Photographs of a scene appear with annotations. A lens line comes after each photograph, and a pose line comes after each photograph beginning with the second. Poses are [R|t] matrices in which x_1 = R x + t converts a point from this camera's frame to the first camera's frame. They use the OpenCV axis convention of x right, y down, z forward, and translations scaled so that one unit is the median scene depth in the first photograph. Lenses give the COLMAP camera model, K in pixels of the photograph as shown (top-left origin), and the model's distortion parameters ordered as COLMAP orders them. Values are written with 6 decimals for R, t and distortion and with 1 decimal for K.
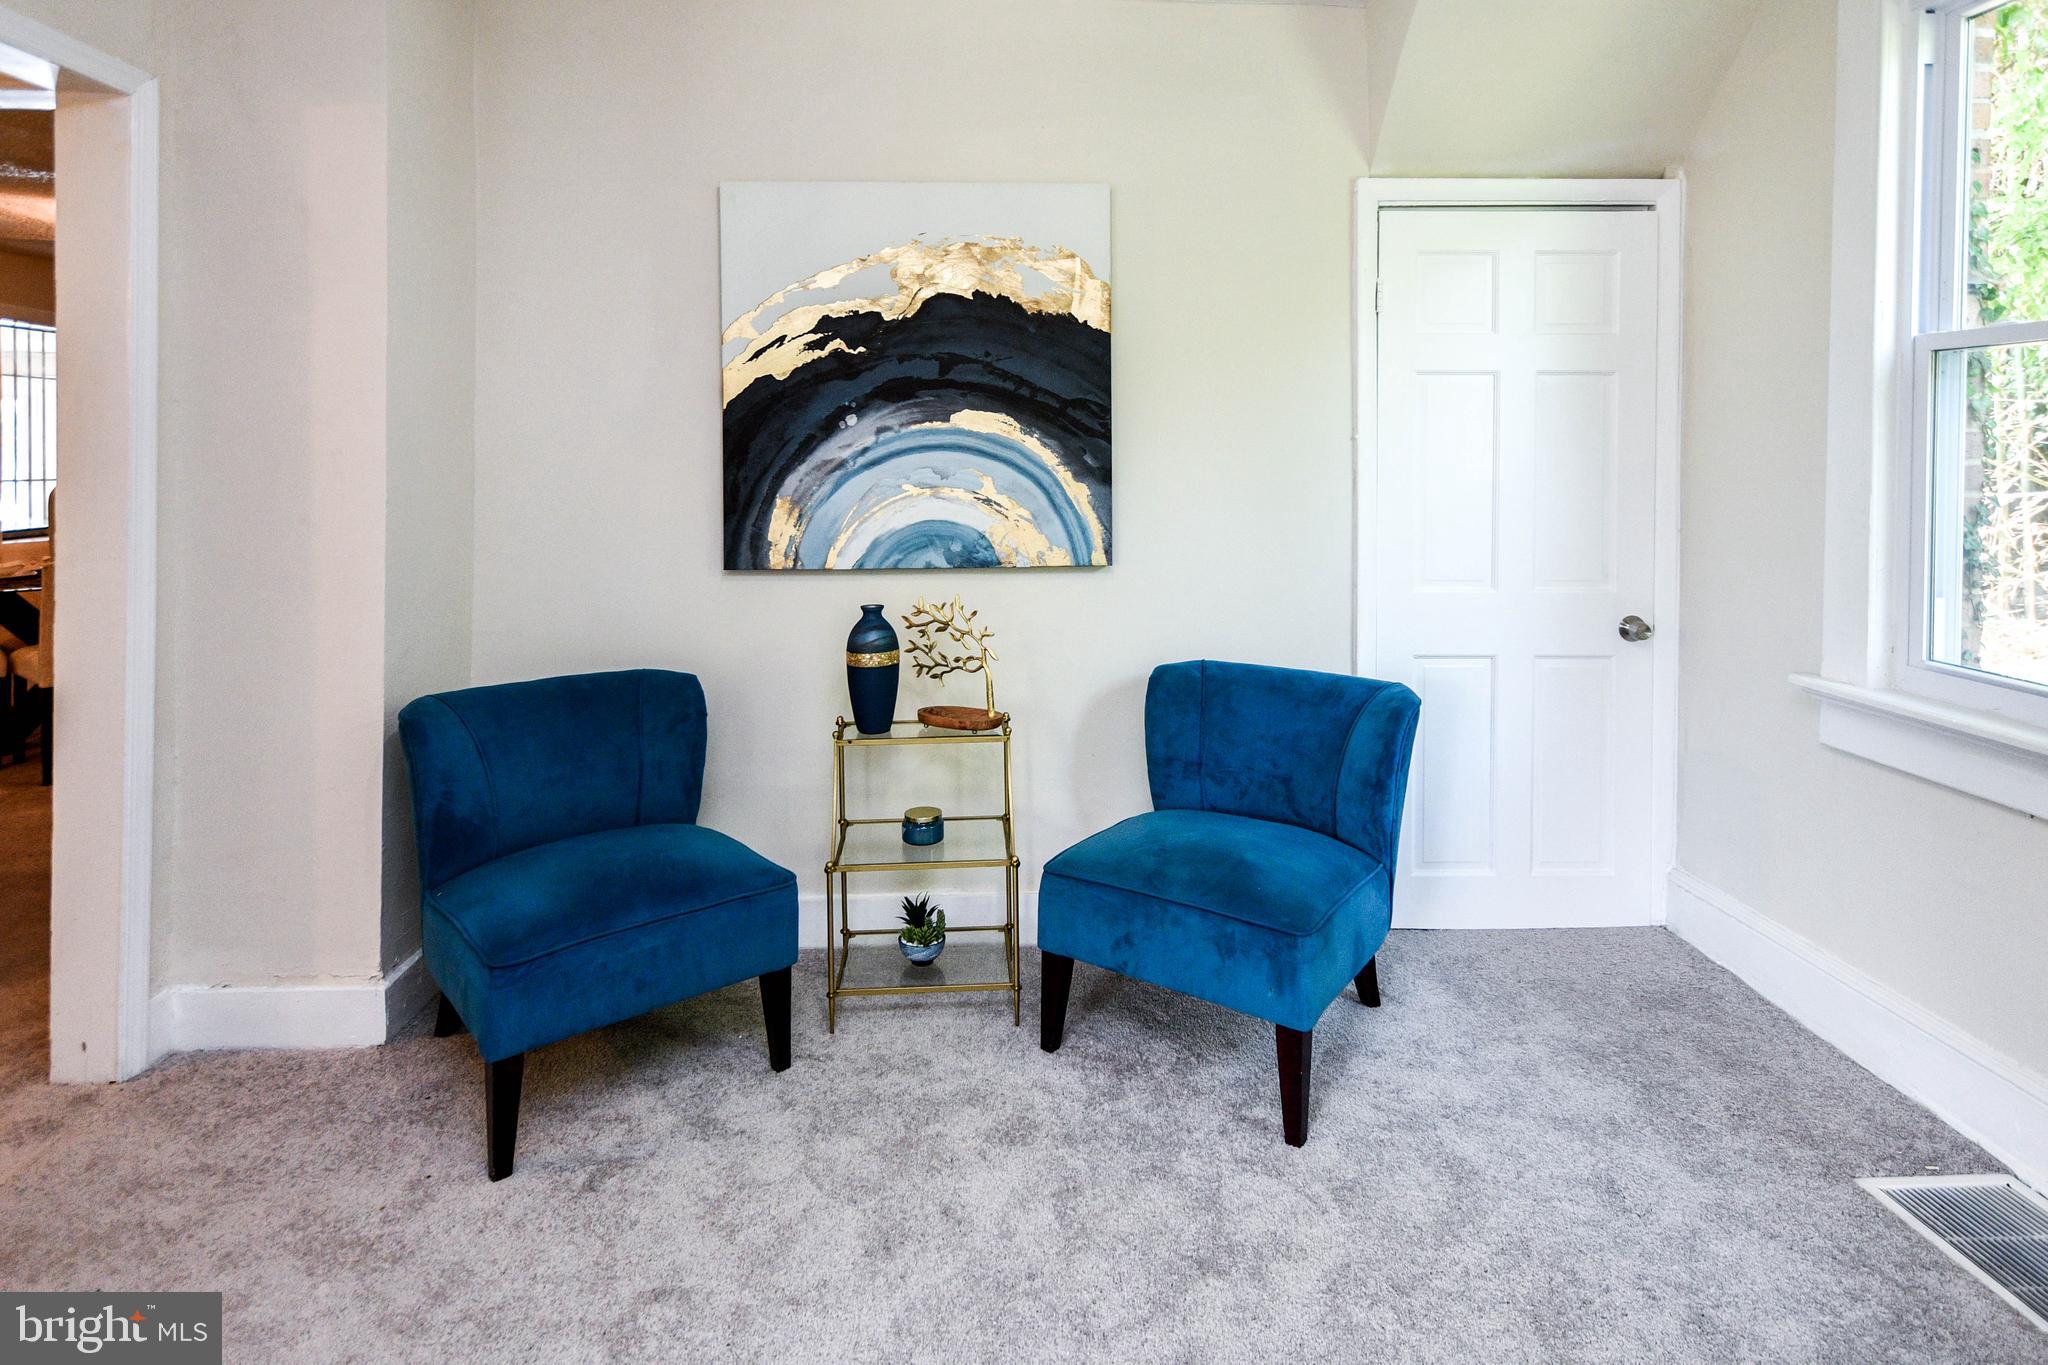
lens RADIAL K [[1159.2, 0, 1009.6], [0, 1159.2, 634.7], [0, 0, 1]] dist [0.025277, -0.001449]
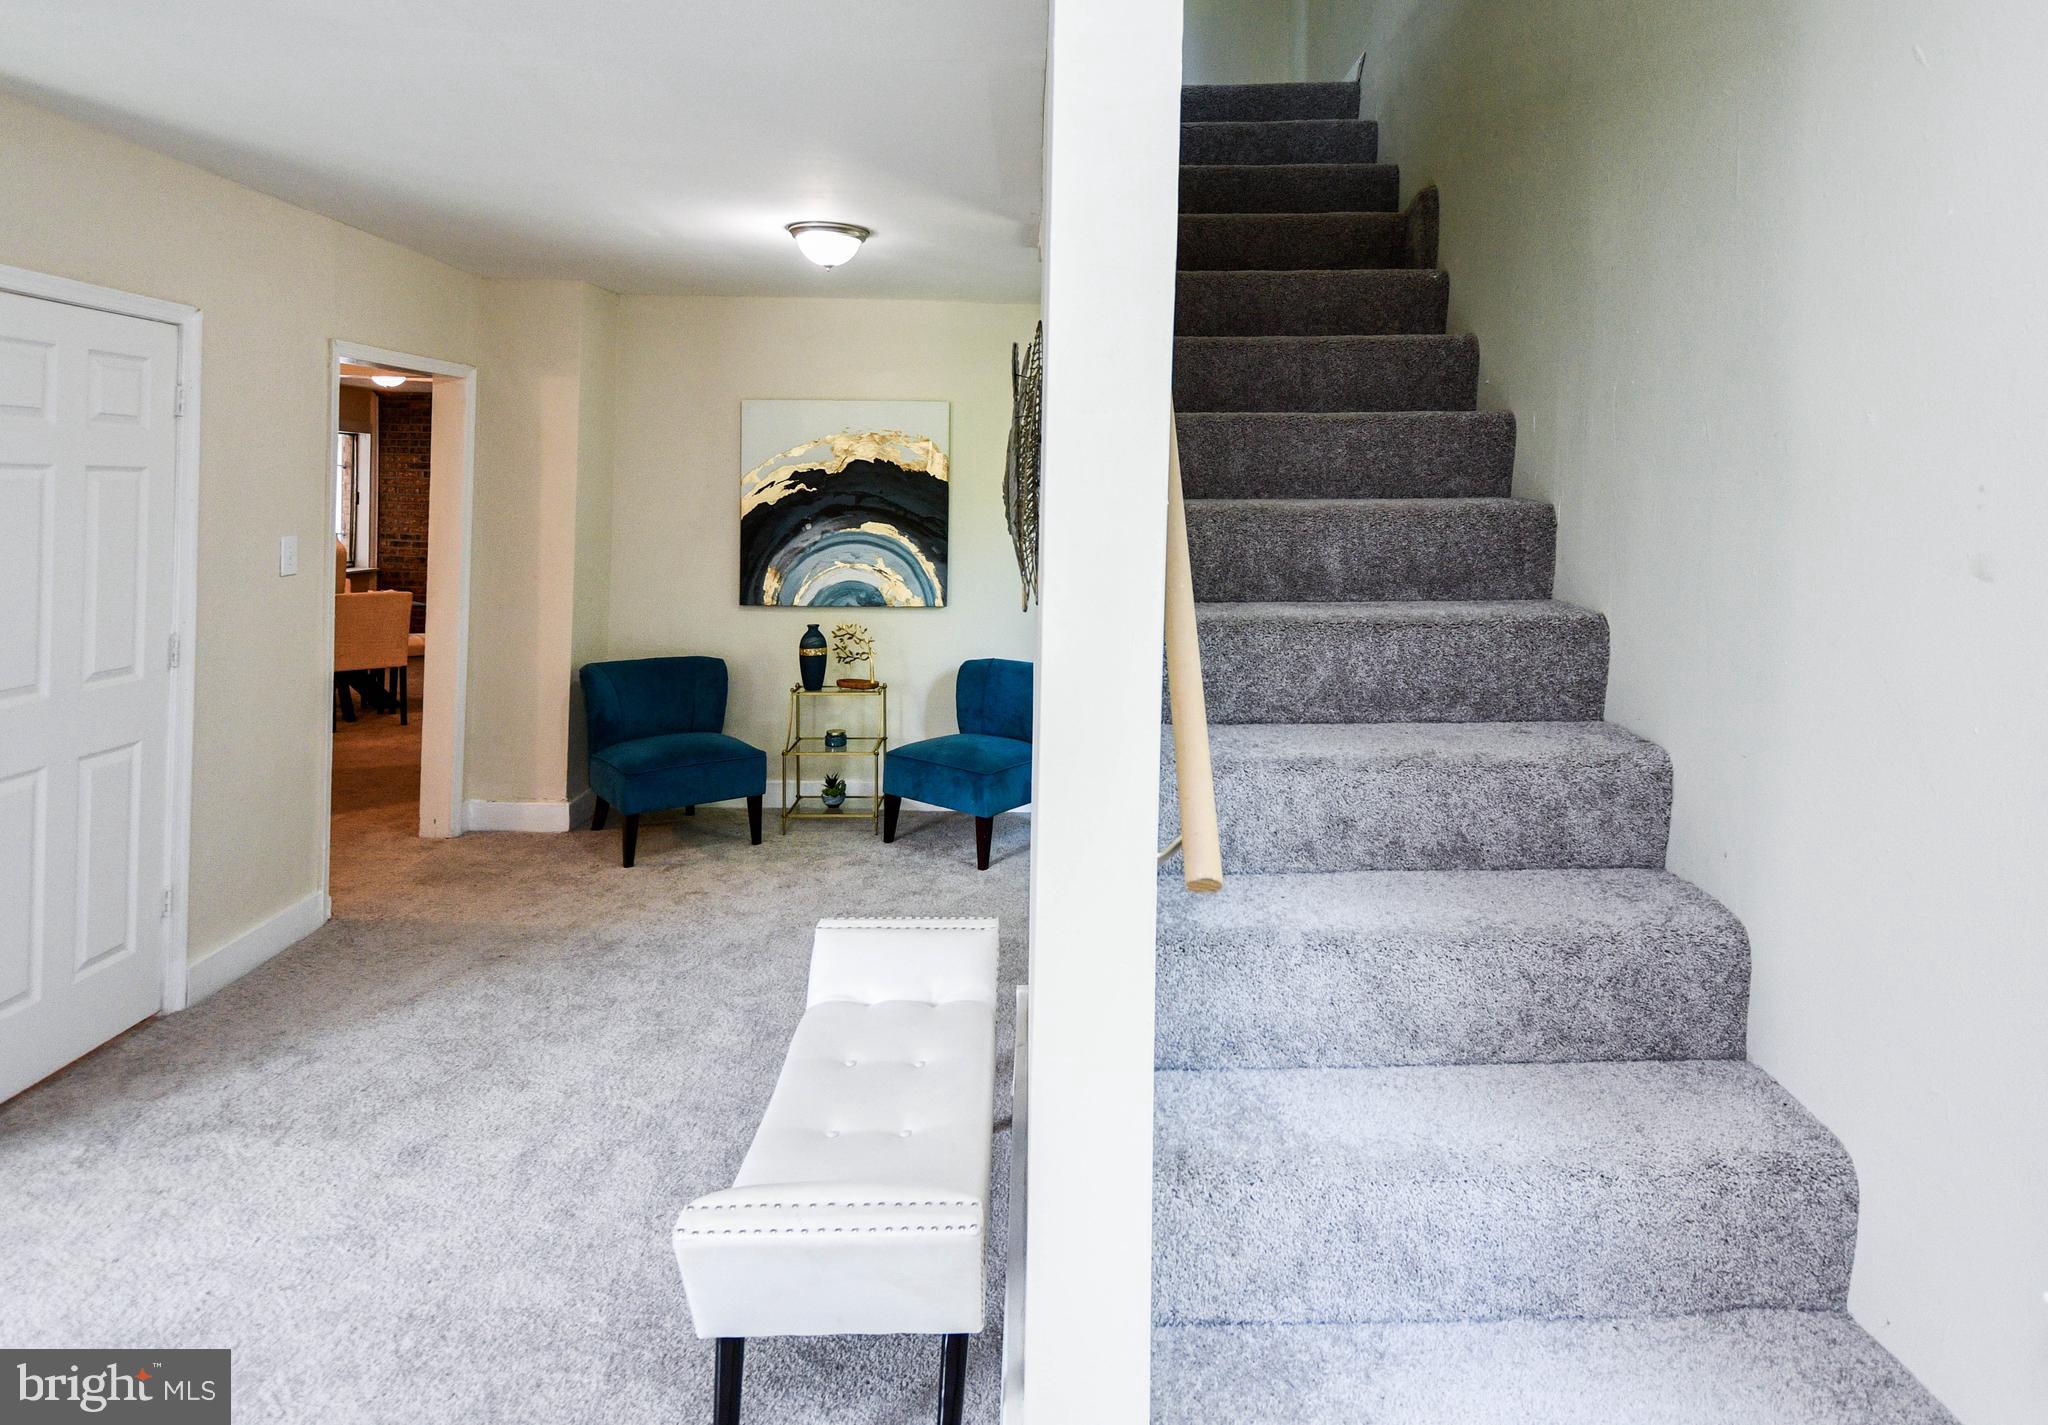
lens RADIAL K [[1184.6, 0, 1025.6], [0, 1184.6, 704.9], [0, 0, 1]] dist [0.020782, 0.004173]
pose [[0.998379, 0.024338, -0.051451, 0.322622], [-0.023617, 0.999615, 0.014581, 0.067895], [0.051786, -0.013342, 0.998569, -0.909662]]
